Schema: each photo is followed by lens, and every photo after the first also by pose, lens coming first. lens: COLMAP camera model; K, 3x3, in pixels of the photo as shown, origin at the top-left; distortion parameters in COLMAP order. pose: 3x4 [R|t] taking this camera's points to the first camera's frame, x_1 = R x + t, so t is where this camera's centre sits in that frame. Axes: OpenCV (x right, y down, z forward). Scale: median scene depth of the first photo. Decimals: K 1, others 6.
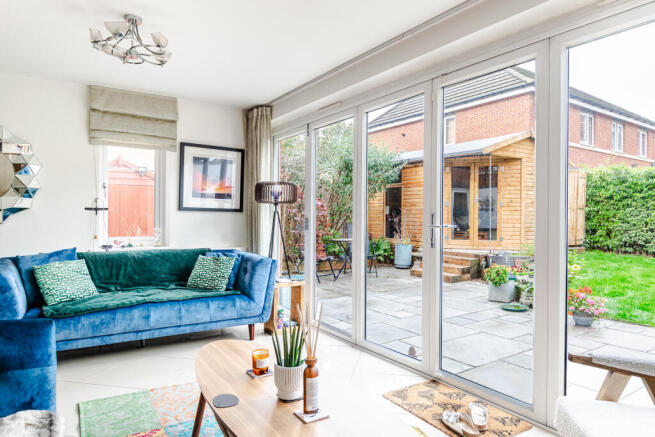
lens RADIAL K [[421.3, 0, 327.9], [0, 421.3, 217.6], [0, 0, 1]] dist [-0.008747, -0.003908]
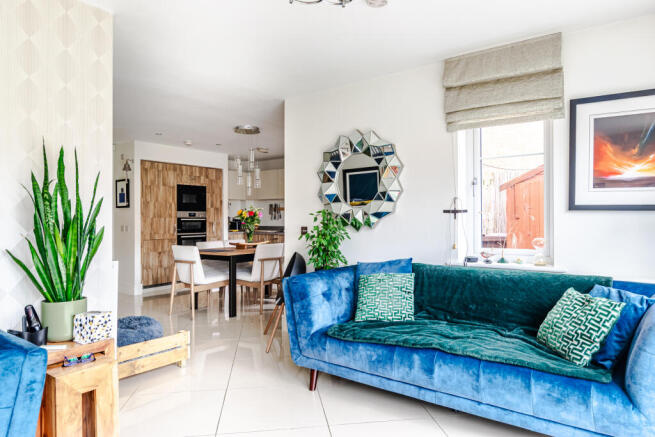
lens RADIAL K [[421.3, 0, 327.5], [0, 421.3, 220.1], [0, 0, 1]] dist [-0.008747, -0.003908]
pose [[0.338249, -0.002560, -0.941053, 0.120956], [0.002400, 0.999995, -0.001858, -0.003153], [0.941054, -0.001630, 0.338254, 0.505062]]
